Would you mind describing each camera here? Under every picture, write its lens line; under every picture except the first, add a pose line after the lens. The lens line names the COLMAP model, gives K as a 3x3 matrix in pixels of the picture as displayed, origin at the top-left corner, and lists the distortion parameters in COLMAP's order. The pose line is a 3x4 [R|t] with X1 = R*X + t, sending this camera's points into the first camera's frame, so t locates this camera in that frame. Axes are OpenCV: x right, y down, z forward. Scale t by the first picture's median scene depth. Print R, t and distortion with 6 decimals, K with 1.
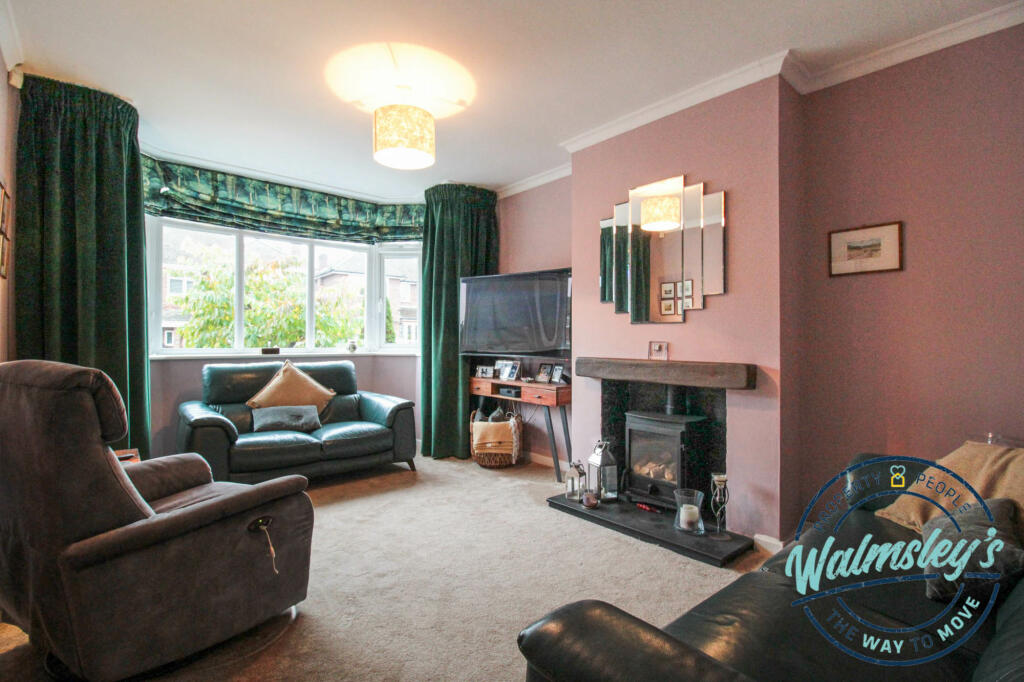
lens RADIAL K [[499.3, 0, 517.9], [0, 499.3, 340.2], [0, 0, 1]] dist [-0.000052, -0.015686]
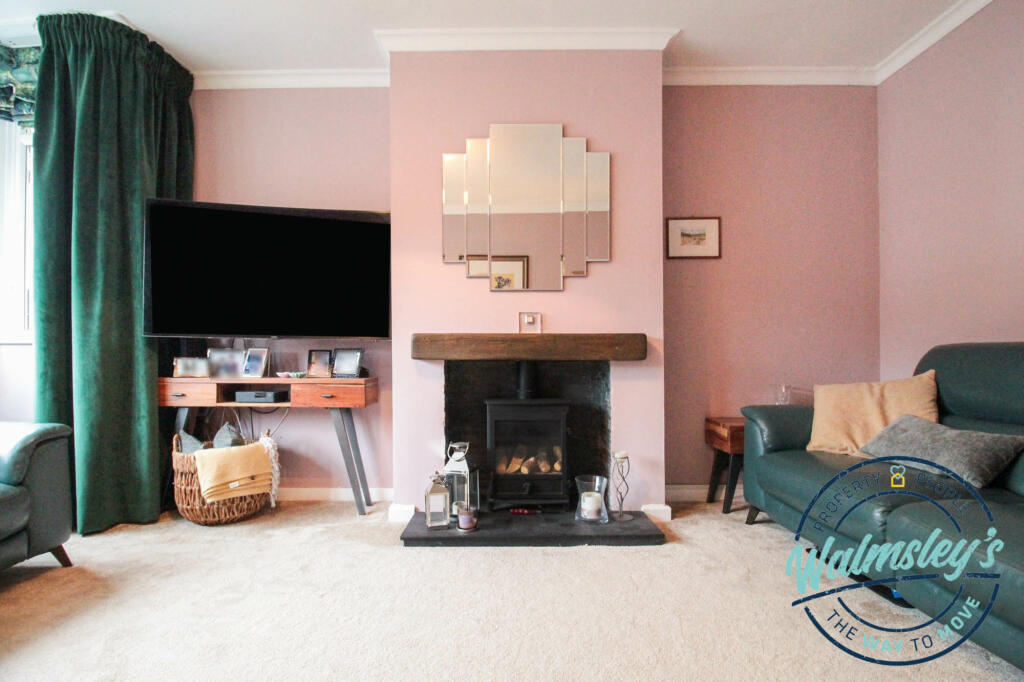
lens RADIAL K [[499.9, 0, 513.6], [0, 499.9, 363.8], [0, 0, 1]] dist [0.001295, -0.015161]
pose [[0.650829, -0.011808, 0.759133, -0.290972], [0.006810, 0.999930, 0.009716, 0.061539], [-0.759194, -0.001154, 0.650864, 0.355094]]
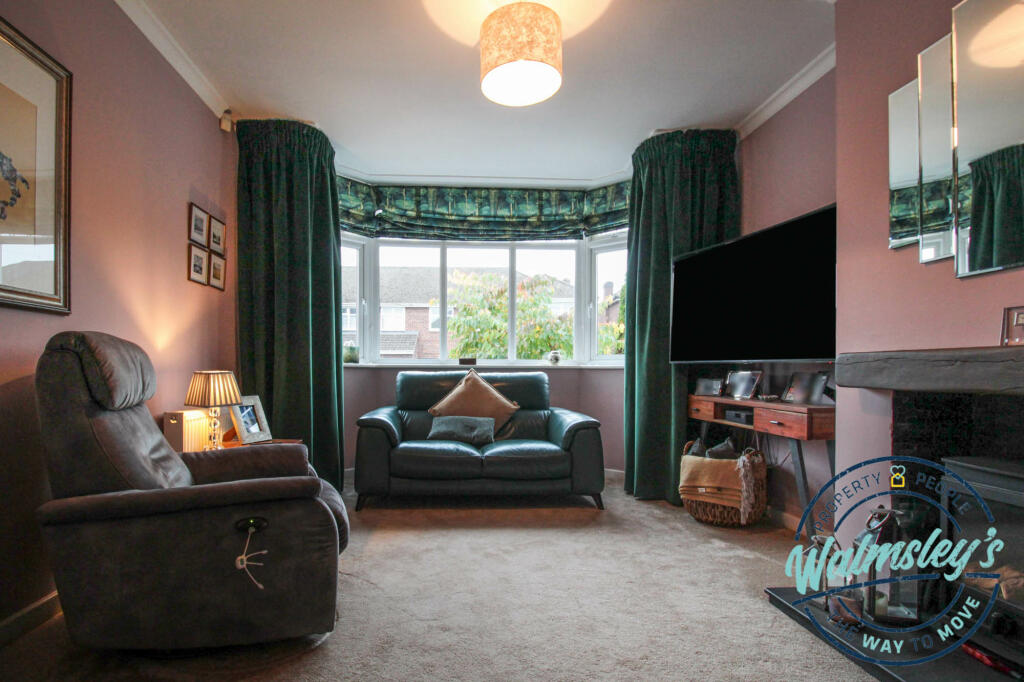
lens RADIAL K [[509.0, 0, 457.9], [0, 509.0, 377.6], [0, 0, 1]] dist [0.003099, -0.013773]
pose [[0.769422, 0.005365, -0.638719, 0.131473], [-0.000782, 0.999972, 0.007457, 0.048975], [0.638741, -0.005238, 0.769404, 0.240373]]
